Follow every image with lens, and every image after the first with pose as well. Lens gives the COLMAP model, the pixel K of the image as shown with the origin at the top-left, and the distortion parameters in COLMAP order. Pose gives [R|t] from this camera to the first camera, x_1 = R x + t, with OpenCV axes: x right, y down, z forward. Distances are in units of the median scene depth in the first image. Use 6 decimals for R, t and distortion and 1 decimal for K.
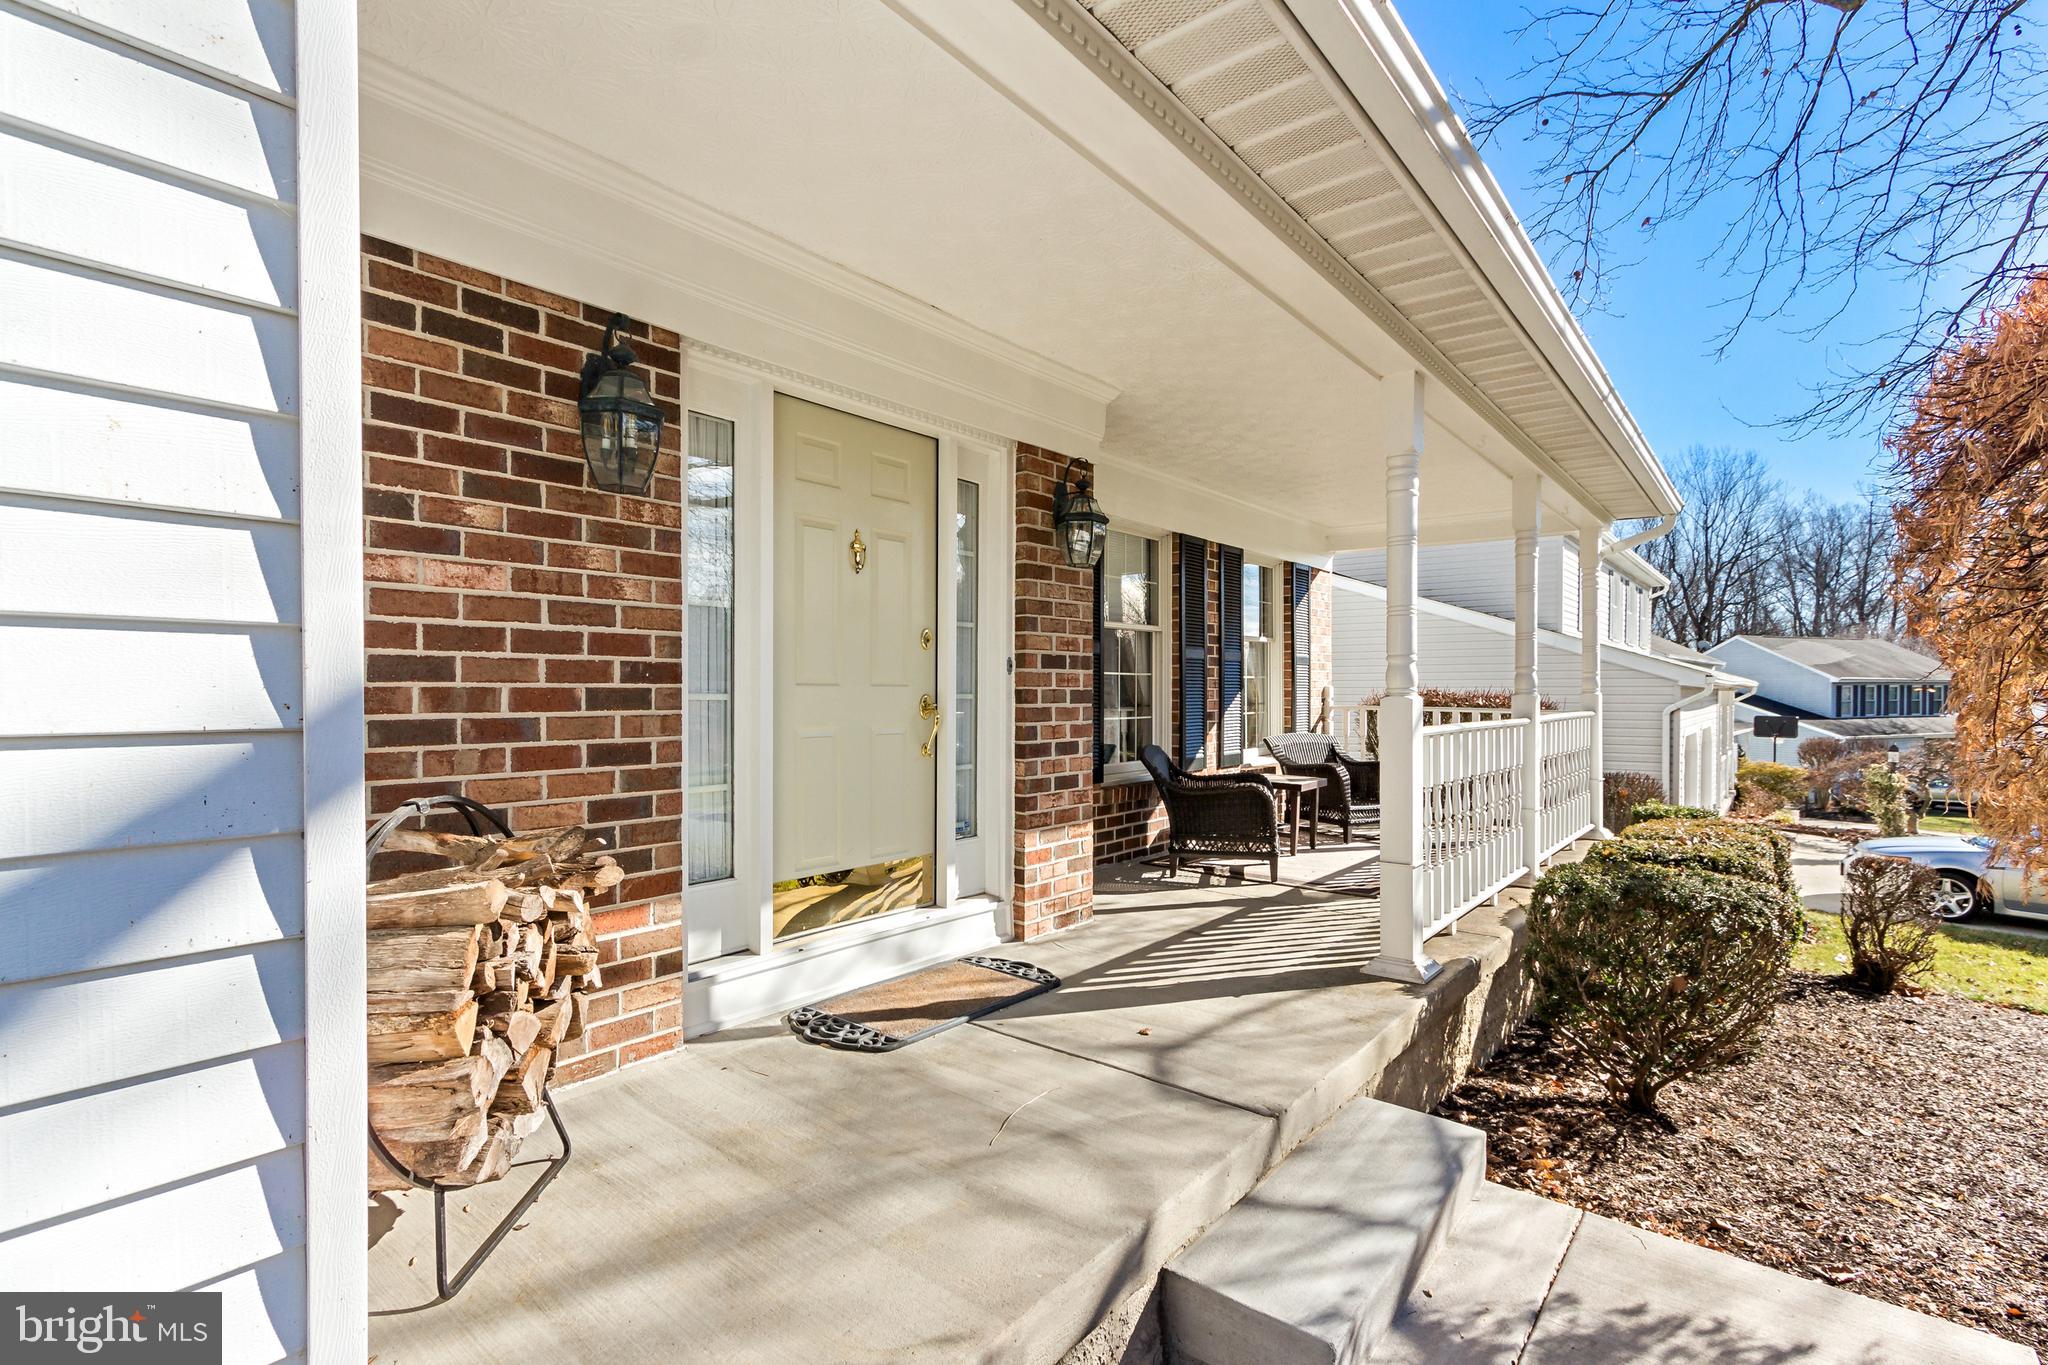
lens RADIAL K [[939.5, 0, 1025.0], [0, 939.5, 674.1], [0, 0, 1]] dist [0.000135, 0.000324]
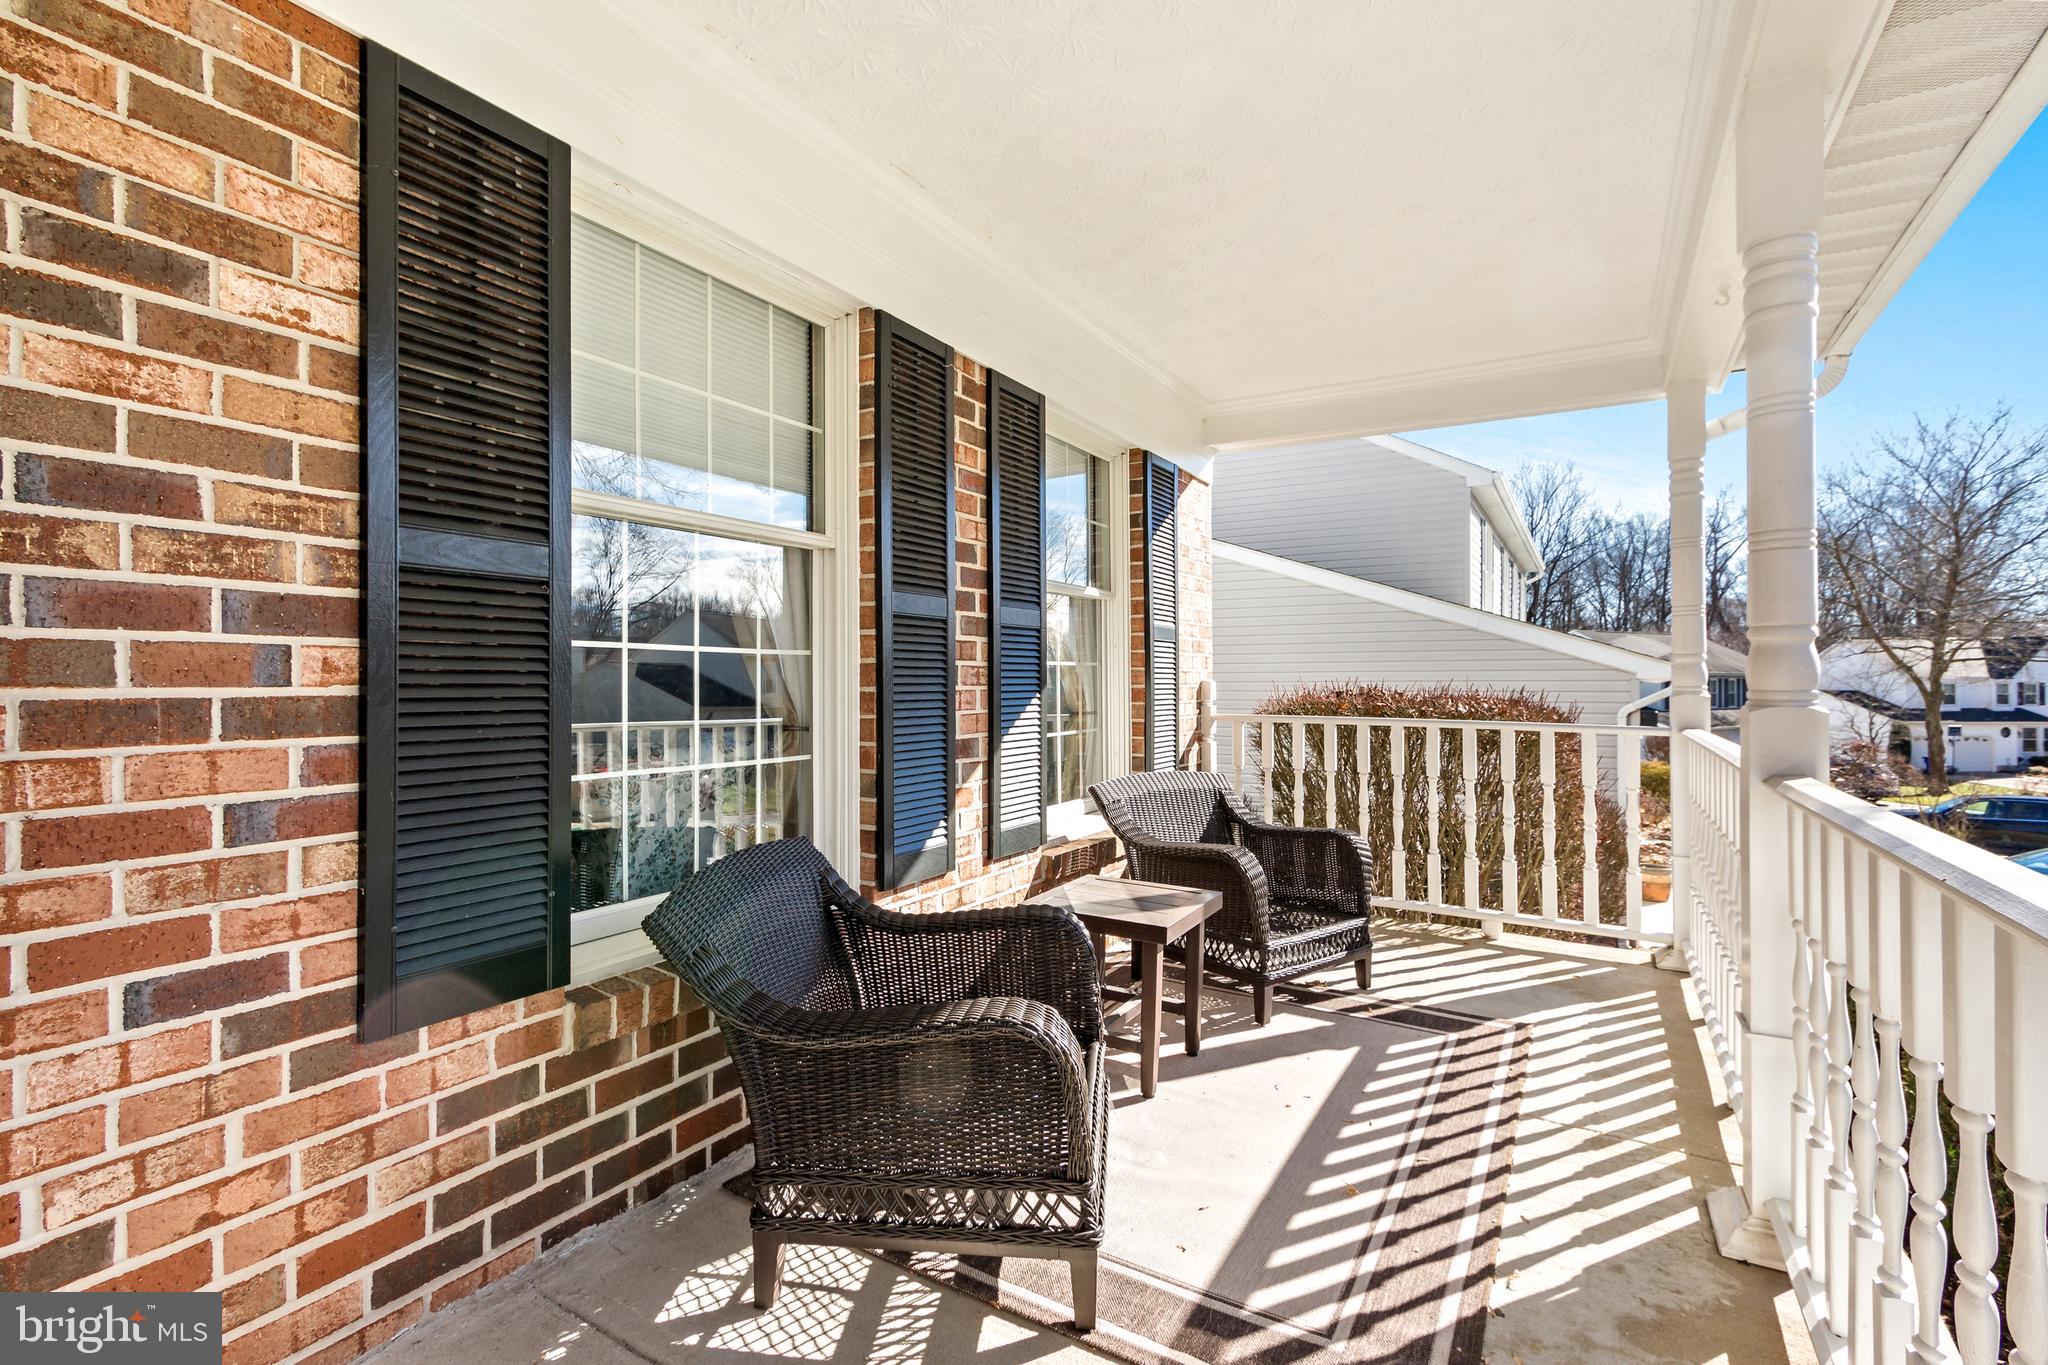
lens RADIAL K [[939.5, 0, 1021.7], [0, 939.5, 684.6], [0, 0, 1]] dist [0.000135, 0.000324]
pose [[0.990005, -0.006727, 0.140874, 0.151905], [0.004860, 0.999896, 0.013591, 0.007892], [-0.140950, -0.012770, 0.989934, 0.525042]]
